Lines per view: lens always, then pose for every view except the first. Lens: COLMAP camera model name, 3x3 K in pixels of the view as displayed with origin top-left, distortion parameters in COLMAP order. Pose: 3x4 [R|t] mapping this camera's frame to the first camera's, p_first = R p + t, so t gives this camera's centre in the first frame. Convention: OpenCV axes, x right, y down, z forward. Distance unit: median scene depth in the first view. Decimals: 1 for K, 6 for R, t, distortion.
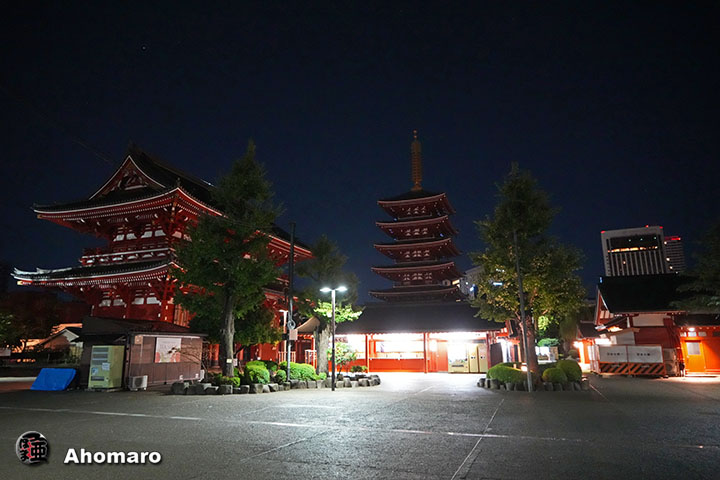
lens RADIAL K [[477.6, 0, 360.0], [0, 477.6, 240.0], [0, 0, 1]] dist [-0.040865, 0.038826]
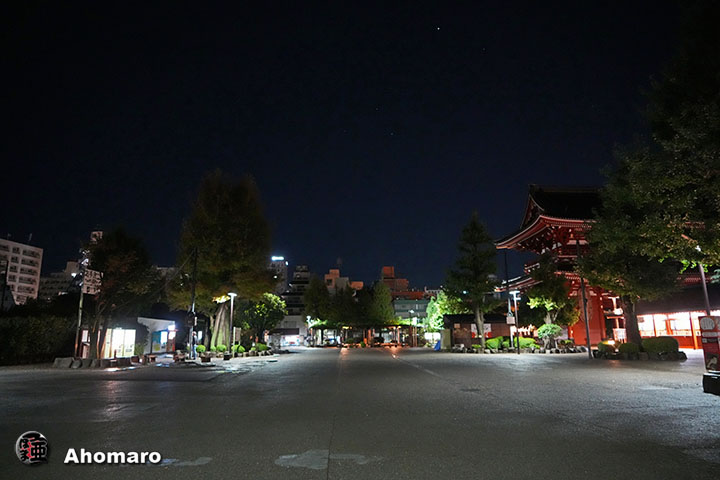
lens RADIAL K [[491.7, 0, 360.0], [0, 491.7, 240.0], [0, 0, 1]] dist [-0.045988, 0.000986]
pose [[0.353273, -0.173181, -0.919351, 1.015825], [0.214209, 0.971583, -0.100707, -0.013021], [0.910666, -0.161356, 0.380331, -0.064213]]
